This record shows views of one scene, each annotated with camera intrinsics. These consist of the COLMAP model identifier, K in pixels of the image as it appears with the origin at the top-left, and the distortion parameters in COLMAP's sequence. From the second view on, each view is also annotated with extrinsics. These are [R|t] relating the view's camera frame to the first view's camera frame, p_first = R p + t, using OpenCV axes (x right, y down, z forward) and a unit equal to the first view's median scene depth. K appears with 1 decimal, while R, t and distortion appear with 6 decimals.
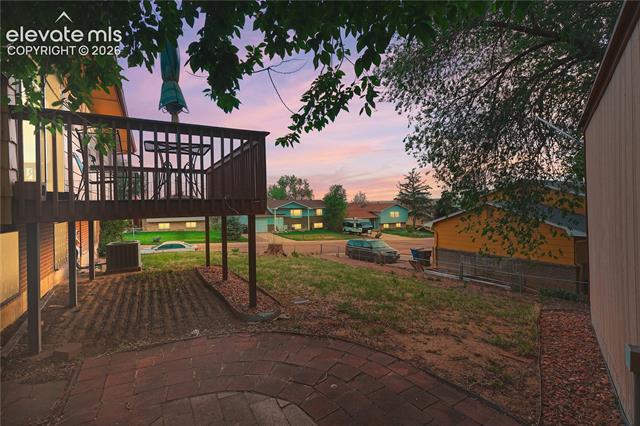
lens RADIAL K [[309.5, 0, 321.1], [0, 309.5, 212.9], [0, 0, 1]] dist [-0.002278, -0.000418]
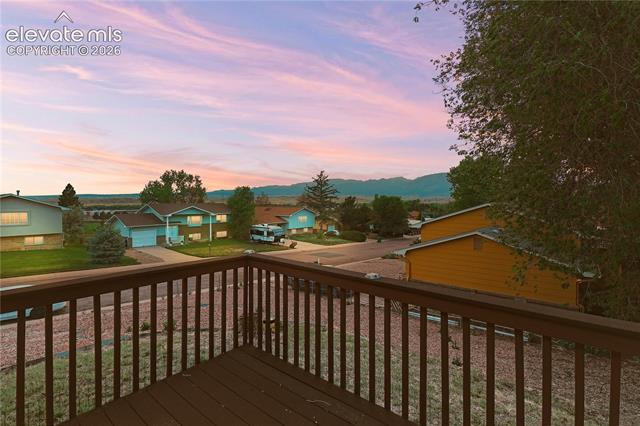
lens RADIAL K [[309.5, 0, 317.2], [0, 309.5, 214.3], [0, 0, 1]] dist [-0.002278, -0.000418]
pose [[0.941512, 0.002626, 0.336970, -0.048169], [-0.006953, 0.999908, 0.011635, -0.025456], [-0.336908, -0.013298, 0.941444, 0.116180]]
